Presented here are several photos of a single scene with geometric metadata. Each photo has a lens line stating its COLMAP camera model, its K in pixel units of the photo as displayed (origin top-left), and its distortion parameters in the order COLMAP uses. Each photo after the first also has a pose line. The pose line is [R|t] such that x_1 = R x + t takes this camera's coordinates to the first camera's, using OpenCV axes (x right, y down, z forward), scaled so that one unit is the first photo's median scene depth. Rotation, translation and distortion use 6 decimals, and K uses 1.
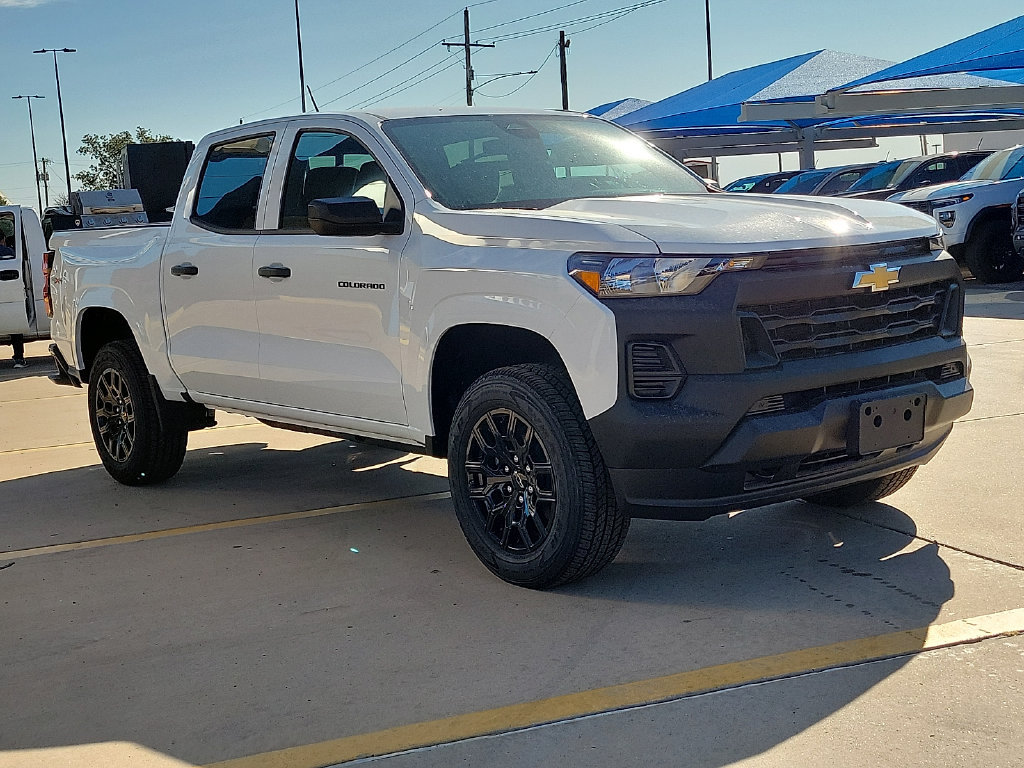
lens RADIAL K [[1431.5, 0, 511.3], [0, 1431.5, 319.8], [0, 0, 1]] dist [0.072389, 0.026558]
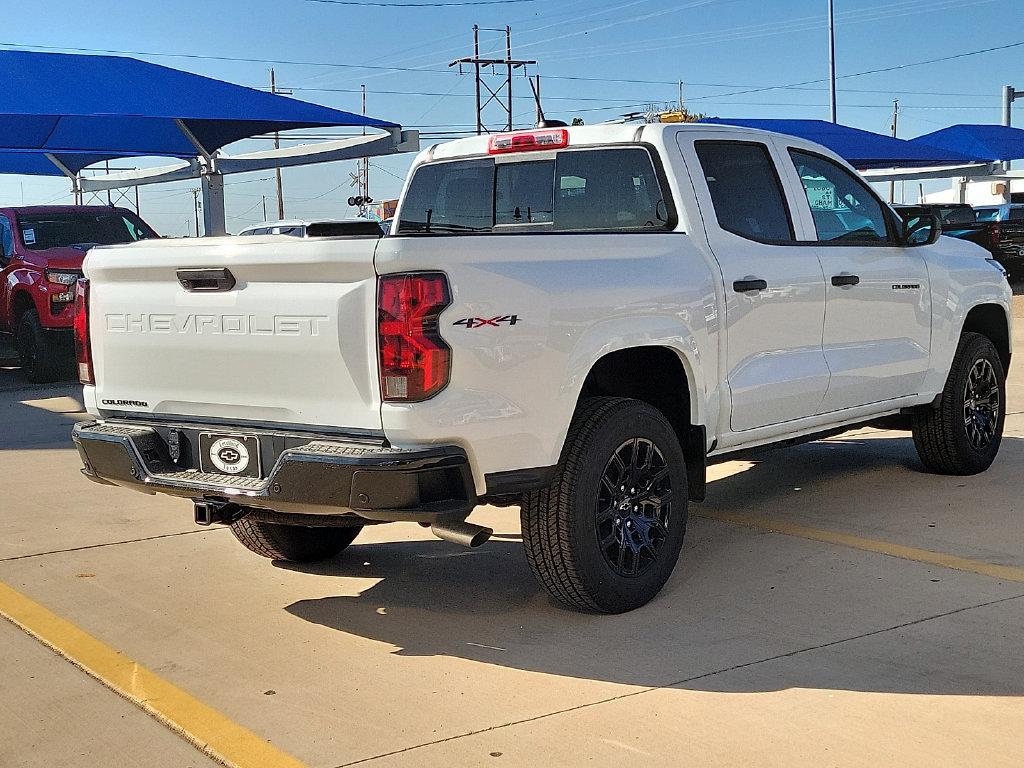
lens RADIAL K [[1459.1, 0, 512.0], [0, 1459.1, 384.0], [0, 0, 1]] dist [0.022536, 0.067664]
pose [[-0.234349, -0.021436, 0.971916, -1.457809], [0.118815, 0.991630, 0.050520, -0.052365], [-0.964865, 0.127317, -0.229840, 1.897025]]
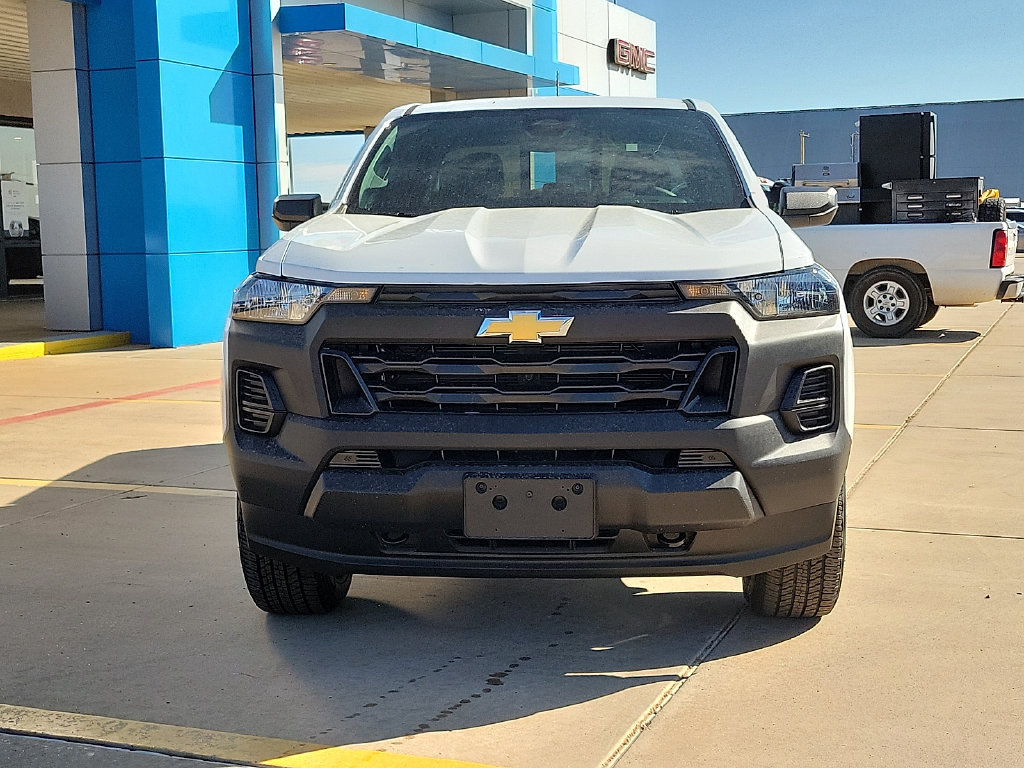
lens RADIAL K [[1436.6, 0, 512.0], [0, 1436.6, 384.0], [0, 0, 1]] dist [0.042638, -0.006815]
pose [[0.740020, 0.127761, -0.660339, 0.771697], [-0.080983, 0.991576, 0.101093, -0.077352], [0.667691, -0.021334, 0.744132, 0.392150]]
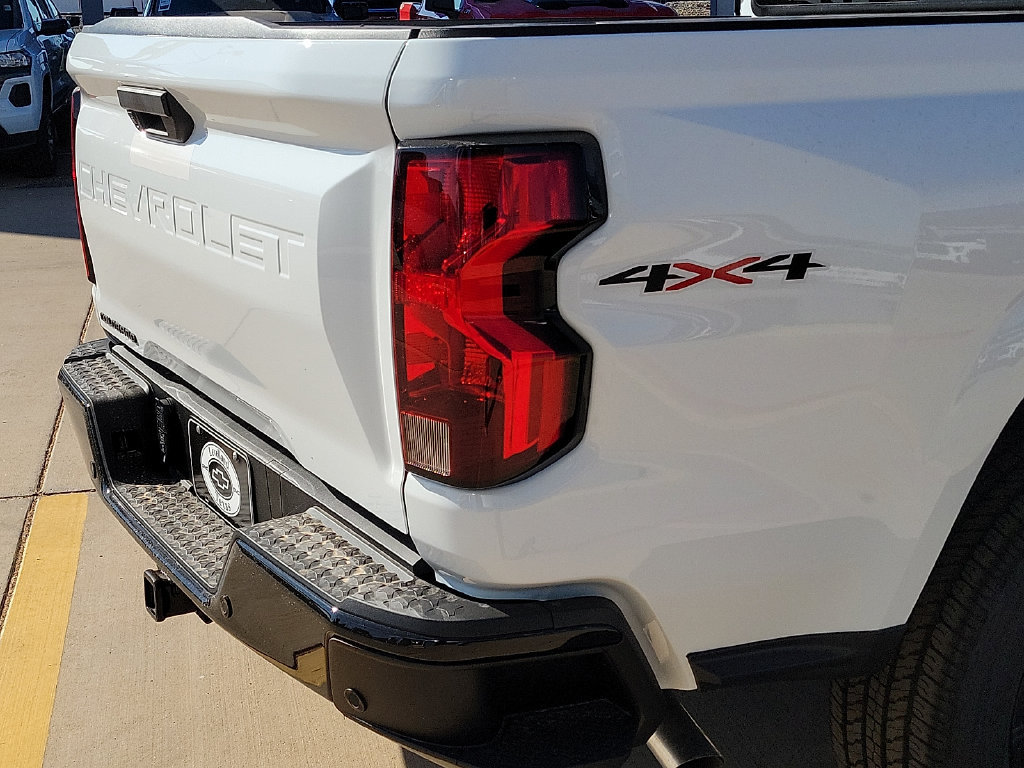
lens RADIAL K [[1432.6, 0, 510.5], [0, 1432.6, 371.0], [0, 0, 1]] dist [0.025066, 0.057318]
pose [[0.143895, -0.183247, 0.972479, -0.873204], [0.081956, 0.981537, 0.172827, -0.086841], [-0.986193, 0.054832, 0.156256, 1.684217]]
